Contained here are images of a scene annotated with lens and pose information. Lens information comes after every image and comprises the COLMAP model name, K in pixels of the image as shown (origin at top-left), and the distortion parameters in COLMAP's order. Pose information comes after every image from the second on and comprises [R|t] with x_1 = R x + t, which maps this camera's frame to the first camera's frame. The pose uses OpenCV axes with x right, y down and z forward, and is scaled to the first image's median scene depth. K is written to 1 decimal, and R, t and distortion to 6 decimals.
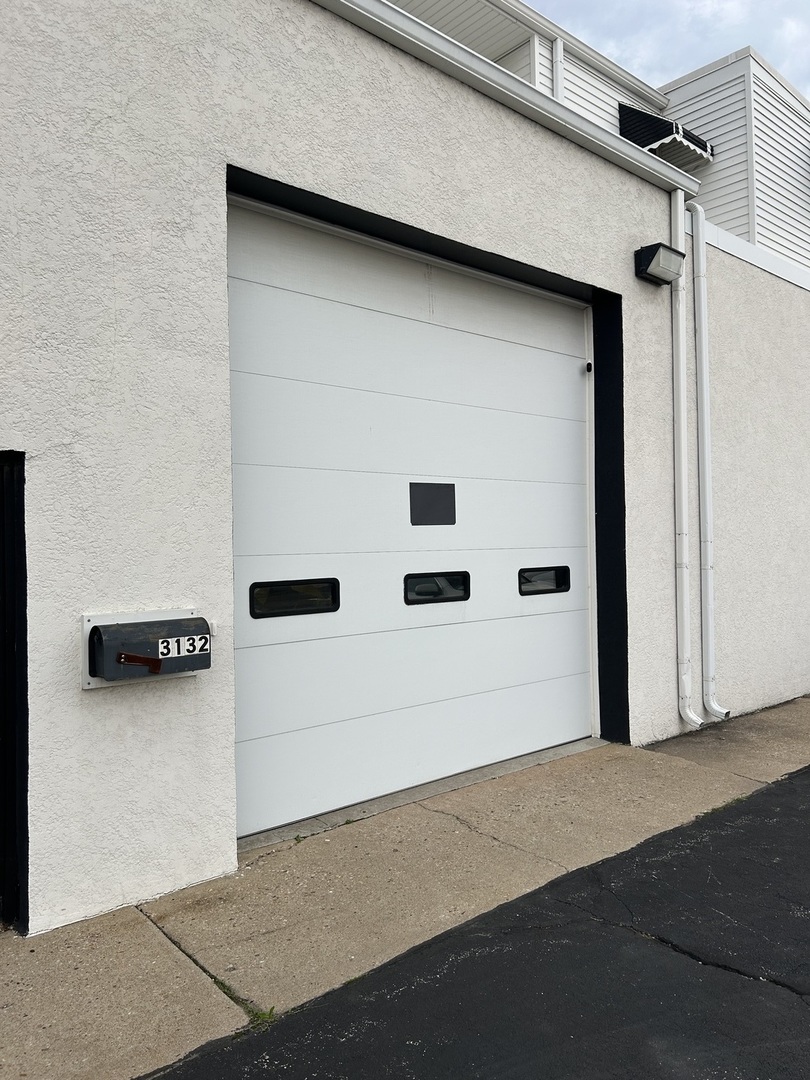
lens RADIAL K [[813.4, 0, 401.7], [0, 813.4, 537.4], [0, 0, 1]] dist [0.024245, 0.000544]
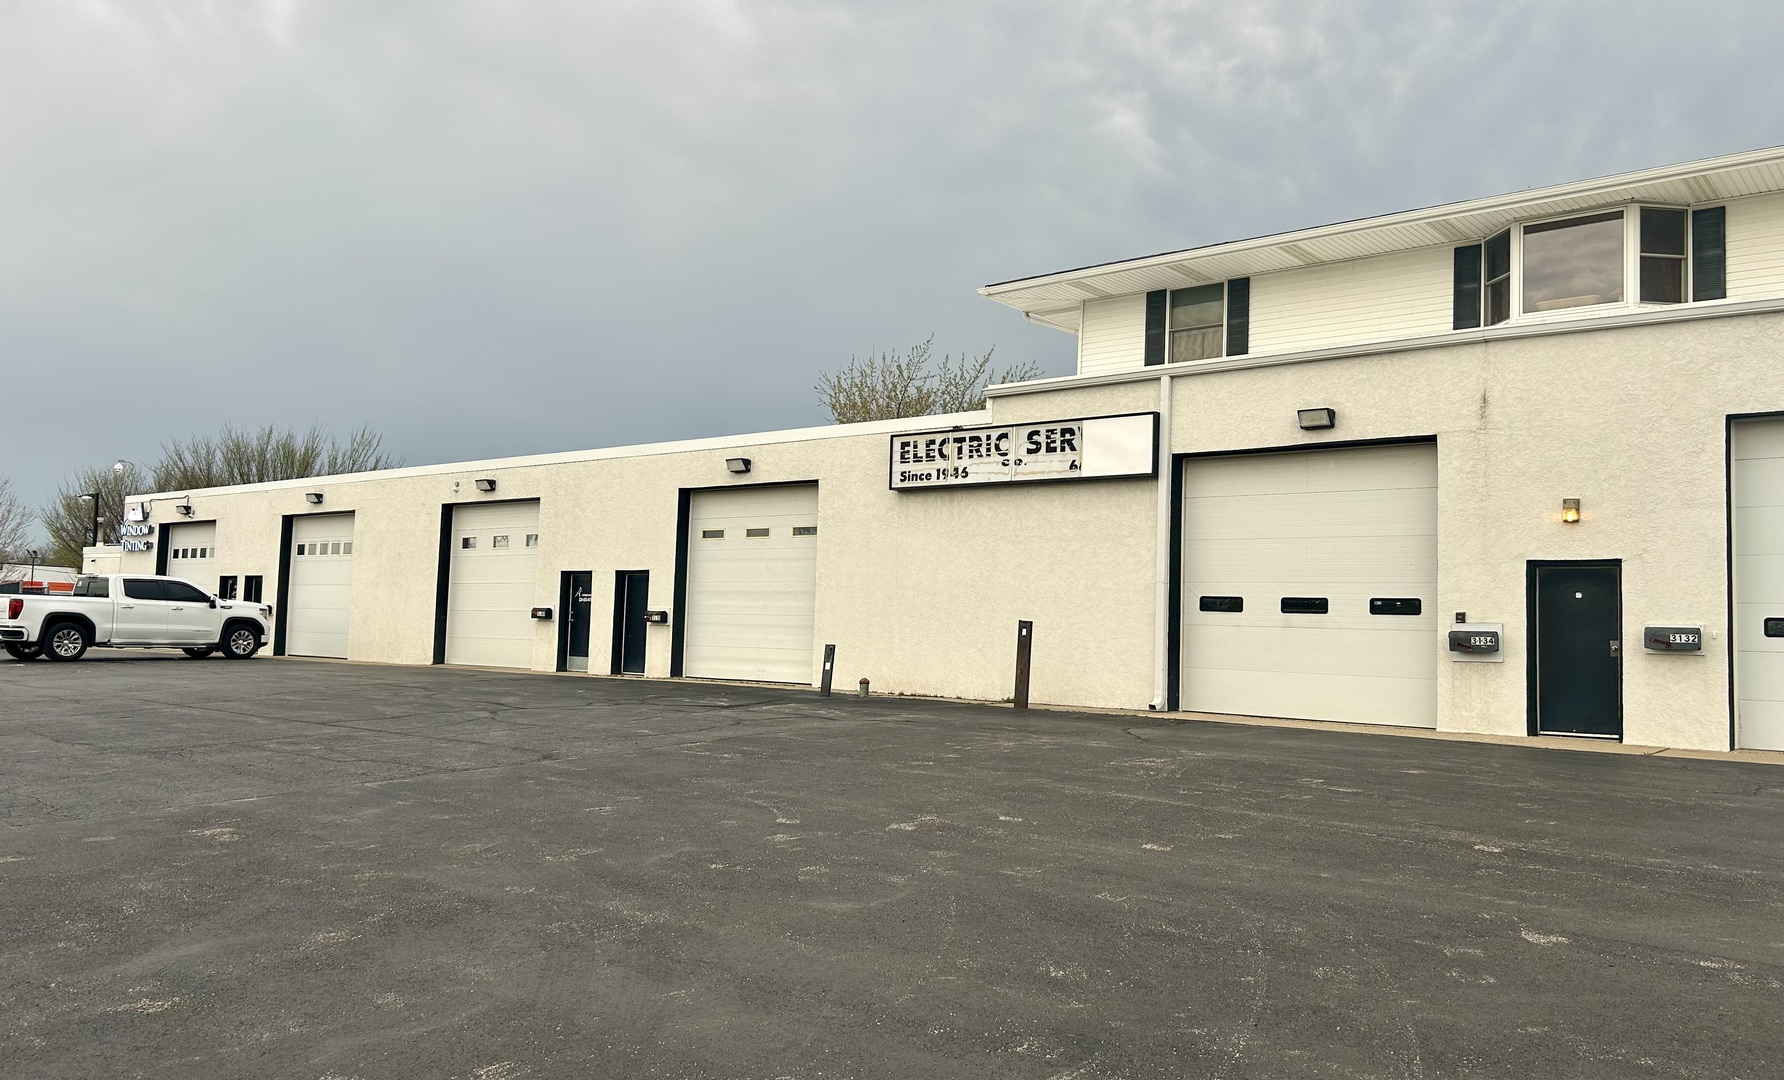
lens RADIAL K [[1367.0, 0, 888.4], [0, 1367.0, 535.3], [0, 0, 1]] dist [0.026827, -0.006242]
pose [[0.143933, -0.053733, -0.988128, 2.963092], [-0.025495, 0.997992, -0.057984, 0.112459], [0.989259, 0.033538, 0.142274, -1.622127]]
